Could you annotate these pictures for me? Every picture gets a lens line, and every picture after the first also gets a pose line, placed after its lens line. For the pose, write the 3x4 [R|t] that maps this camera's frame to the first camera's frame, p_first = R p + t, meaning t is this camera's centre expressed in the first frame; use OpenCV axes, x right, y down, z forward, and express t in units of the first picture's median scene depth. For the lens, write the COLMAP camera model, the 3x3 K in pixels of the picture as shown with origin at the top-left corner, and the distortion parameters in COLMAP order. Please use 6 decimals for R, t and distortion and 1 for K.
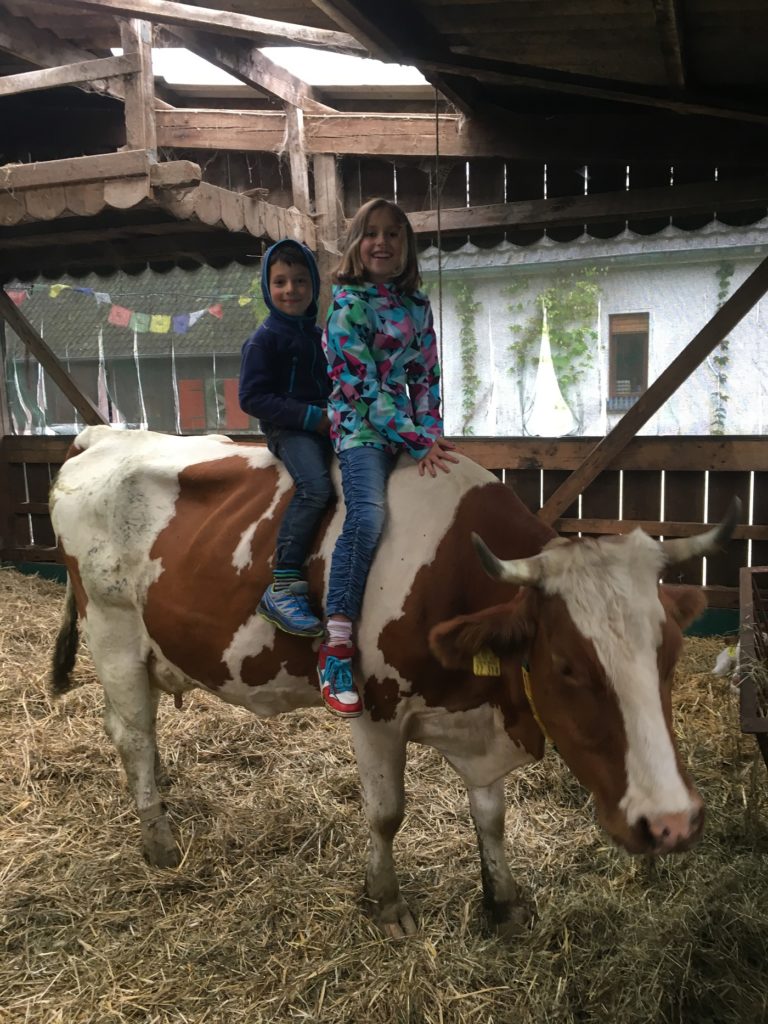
lens RADIAL K [[868.7, 0, 385.3], [0, 868.7, 512.7], [0, 0, 1]] dist [0.006999, 0.006231]
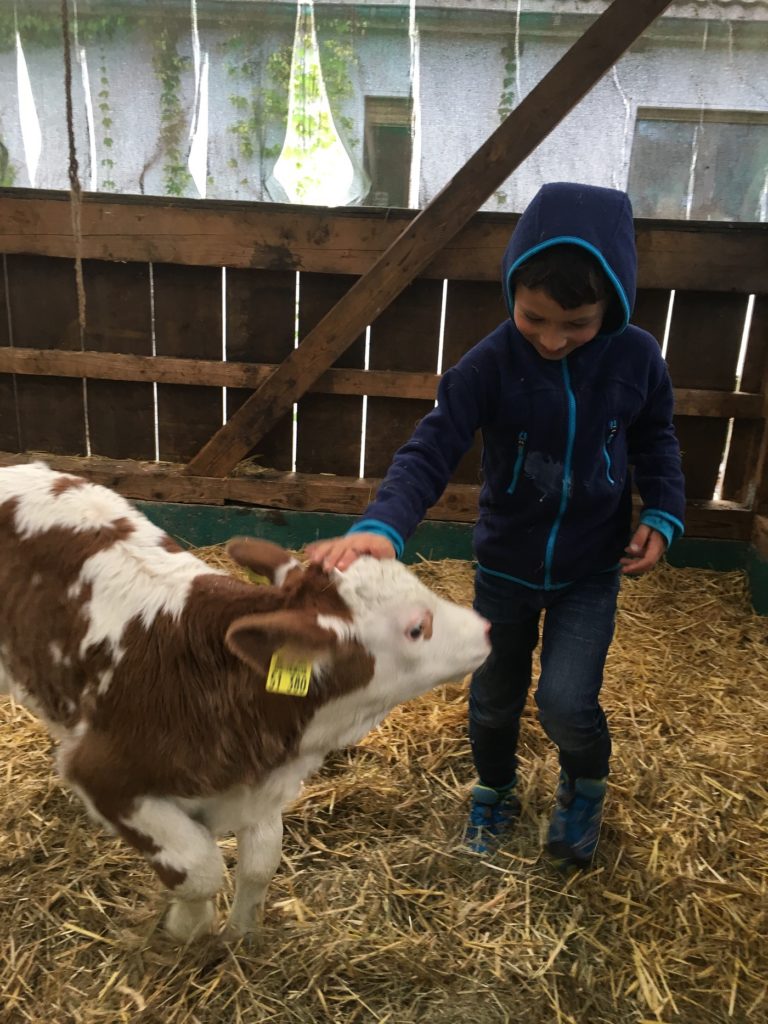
lens RADIAL K [[868.7, 0, 385.7], [0, 868.7, 511.1], [0, 0, 1]] dist [0.006999, 0.006231]
pose [[0.949575, -0.025110, 0.312532, 0.064454], [-0.026811, 0.986634, 0.160732, 0.006092], [-0.312390, -0.161007, 0.936210, 0.477606]]
